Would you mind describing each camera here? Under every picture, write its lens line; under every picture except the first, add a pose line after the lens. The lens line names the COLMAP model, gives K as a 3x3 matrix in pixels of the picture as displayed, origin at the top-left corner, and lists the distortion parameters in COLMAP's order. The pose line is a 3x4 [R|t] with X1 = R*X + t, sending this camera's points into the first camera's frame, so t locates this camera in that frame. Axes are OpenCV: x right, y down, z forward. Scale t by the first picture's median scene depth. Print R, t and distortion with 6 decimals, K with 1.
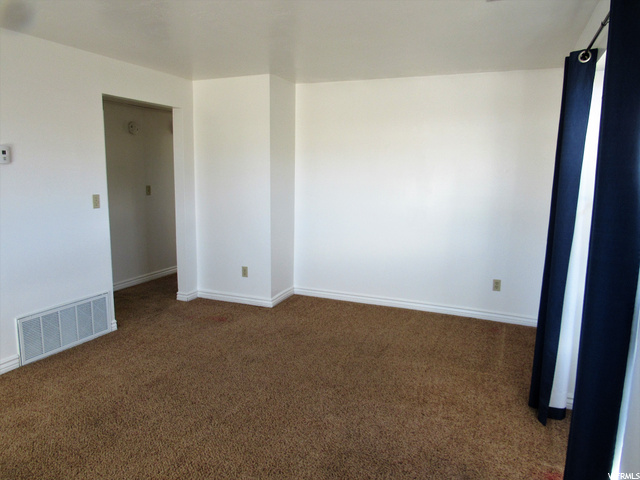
lens RADIAL K [[453.2, 0, 320.0], [0, 453.2, 240.0], [0, 0, 1]] dist [-0.020475, -0.000290]
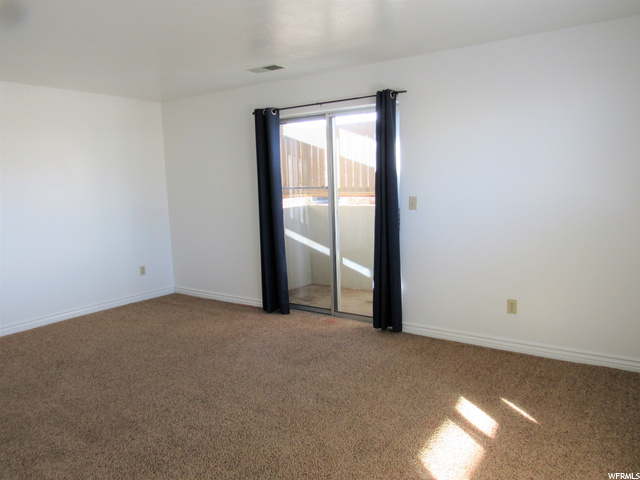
lens RADIAL K [[453.2, 0, 320.0], [0, 453.2, 240.0], [0, 0, 1]] dist [-0.020475, -0.000290]
pose [[0.200162, -0.145713, 0.968867, -0.973832], [0.176147, 0.978118, 0.110713, -0.044946], [-0.963798, 0.148503, 0.221449, 0.359254]]
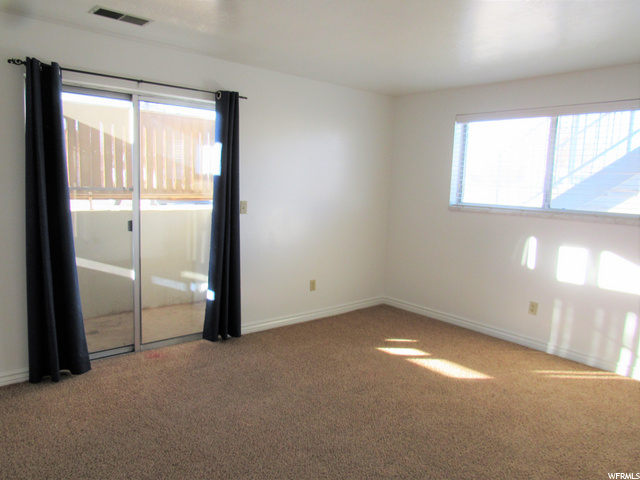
lens RADIAL K [[453.2, 0, 320.0], [0, 453.2, 240.0], [0, 0, 1]] dist [-0.020475, -0.000290]
pose [[-0.887235, -0.108749, 0.448316, -0.471621], [0.017795, 0.963026, 0.268820, -0.217387], [-0.460974, 0.246484, -0.852495, 1.407625]]
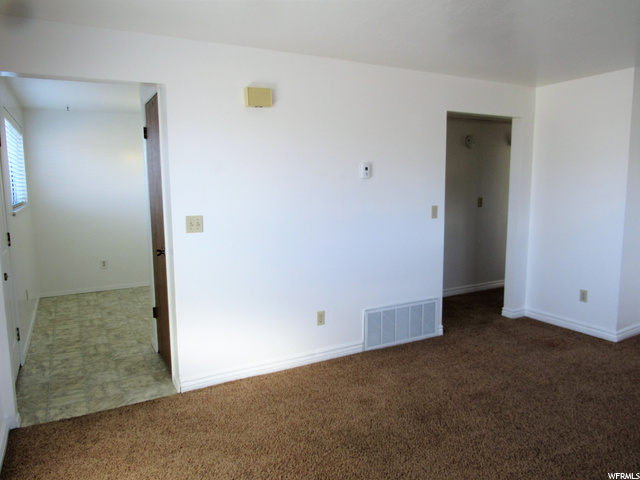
lens RADIAL K [[453.2, 0, 320.0], [0, 453.2, 240.0], [0, 0, 1]] dist [-0.020475, -0.000290]
pose [[0.785000, 0.061352, -0.616451, -0.044910], [-0.077108, 0.997022, 0.001037, 0.000633], [0.614679, 0.046719, 0.787393, -0.010233]]
